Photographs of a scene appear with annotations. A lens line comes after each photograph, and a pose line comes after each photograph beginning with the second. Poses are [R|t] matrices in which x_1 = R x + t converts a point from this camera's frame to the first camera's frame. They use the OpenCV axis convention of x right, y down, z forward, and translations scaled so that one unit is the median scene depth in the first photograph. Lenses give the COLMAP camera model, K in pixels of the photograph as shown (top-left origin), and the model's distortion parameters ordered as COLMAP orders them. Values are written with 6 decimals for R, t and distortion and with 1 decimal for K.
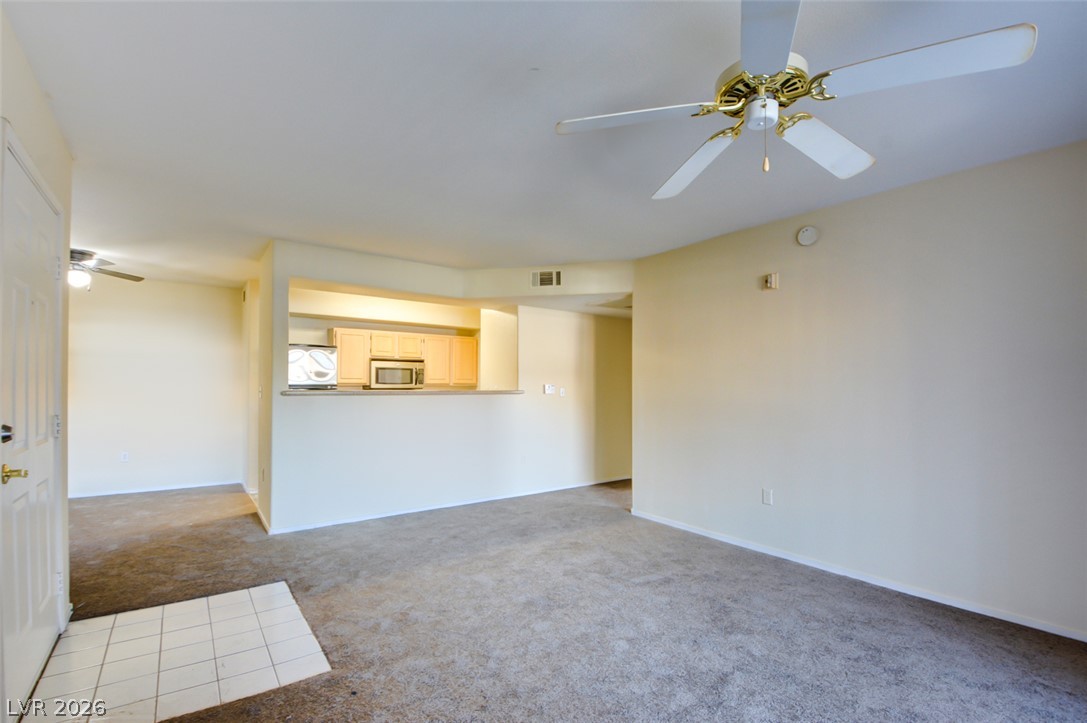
lens RADIAL K [[488.6, 0, 556.3], [0, 488.6, 380.5], [0, 0, 1]] dist [0.000504, -0.000231]
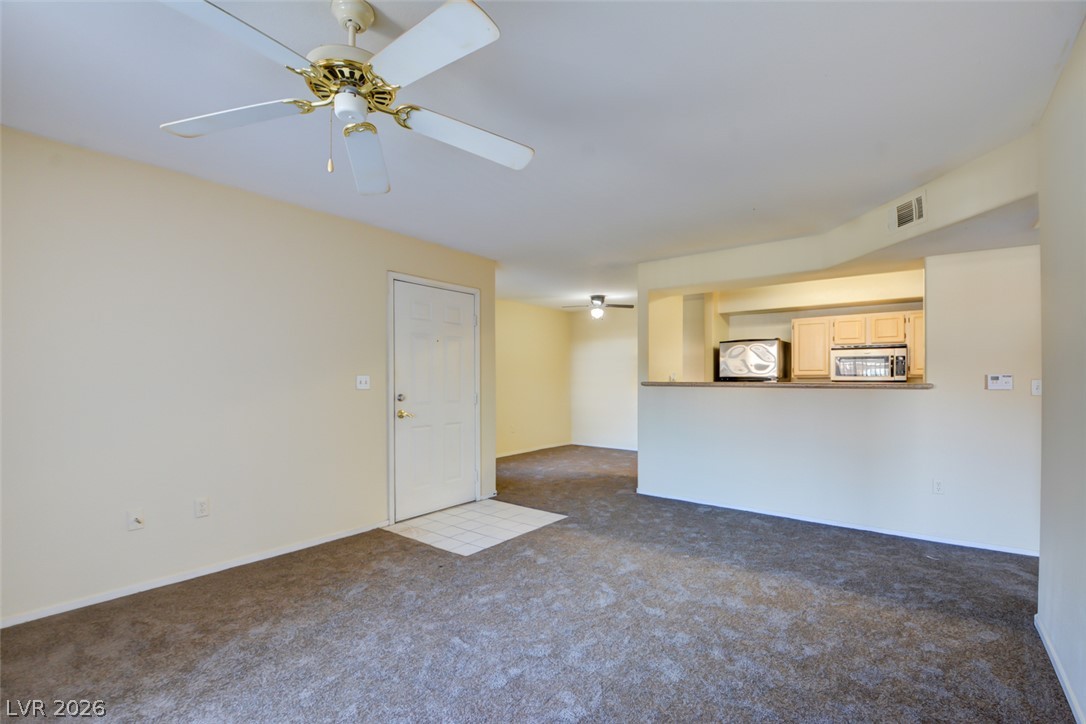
lens RADIAL K [[488.1, 0, 555.8], [0, 488.1, 381.0], [0, 0, 1]] dist [0.000504, -0.000231]
pose [[0.260793, 0.002370, -0.965392, 0.412437], [0.013411, 0.999892, 0.006078, 0.005123], [0.965302, -0.014532, 0.260733, 0.312082]]
